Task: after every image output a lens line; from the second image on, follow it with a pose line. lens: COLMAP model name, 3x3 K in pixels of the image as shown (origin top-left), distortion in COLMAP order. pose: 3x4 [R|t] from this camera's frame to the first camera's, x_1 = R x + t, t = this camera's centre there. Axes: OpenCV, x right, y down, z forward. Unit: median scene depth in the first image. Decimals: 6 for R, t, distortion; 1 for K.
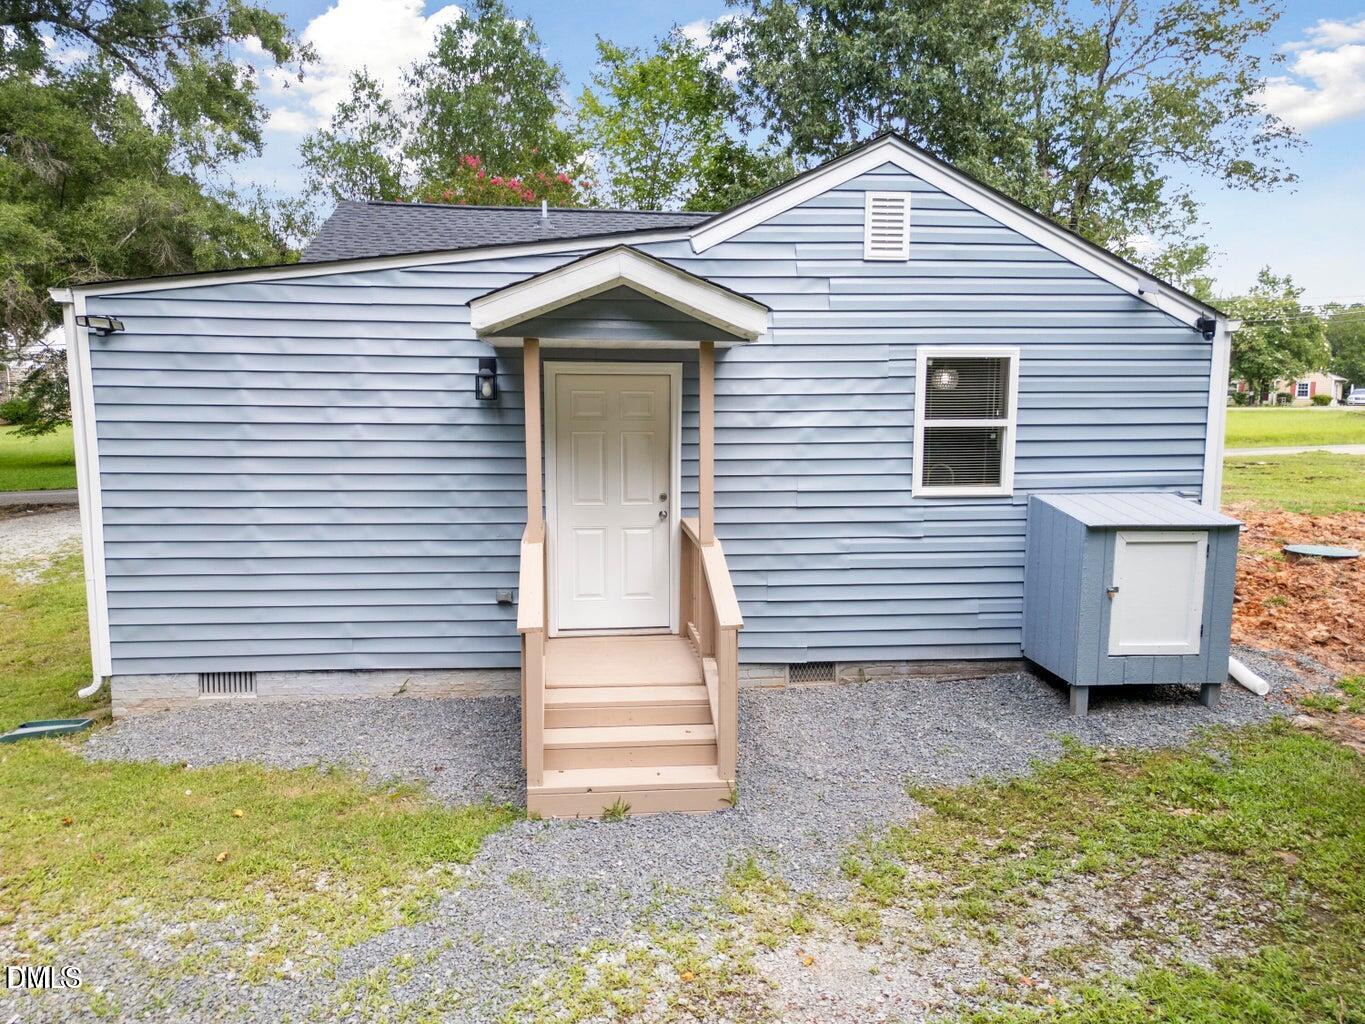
lens RADIAL K [[1018.0, 0, 682.5], [0, 1018.0, 512.0], [0, 0, 1]] dist [0.016249, 0.001586]
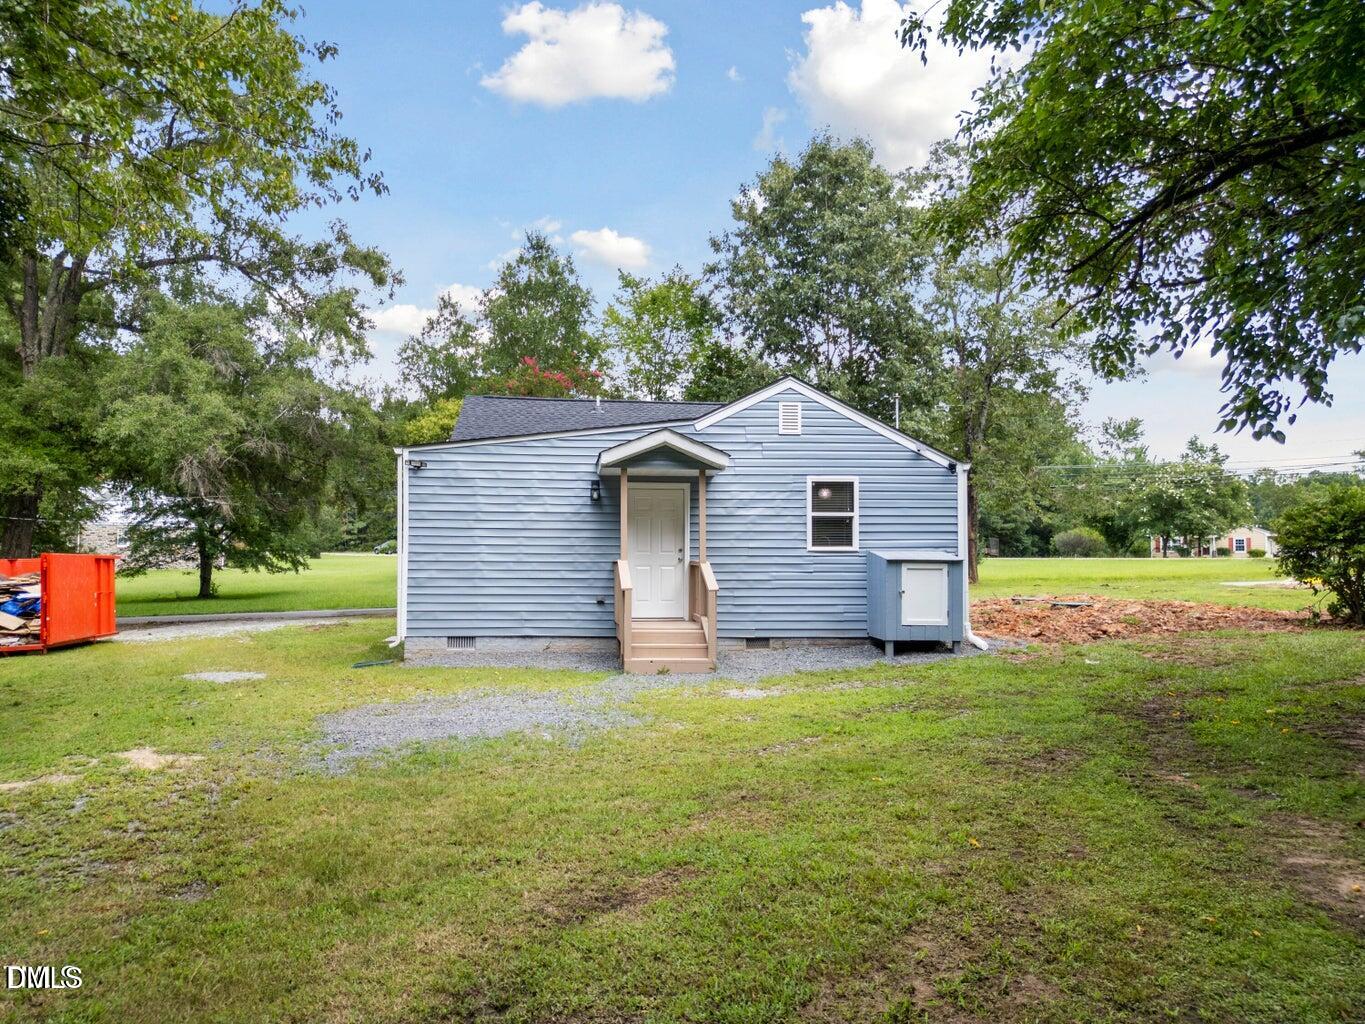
lens RADIAL K [[1018.0, 0, 682.5], [0, 1018.0, 512.0], [0, 0, 1]] dist [0.016249, 0.001586]
pose [[0.999984, 0.000327, 0.005647, -0.025434], [0.000582, 0.987093, -0.160150, 0.220745], [-0.005627, 0.160150, 0.987077, -0.934253]]
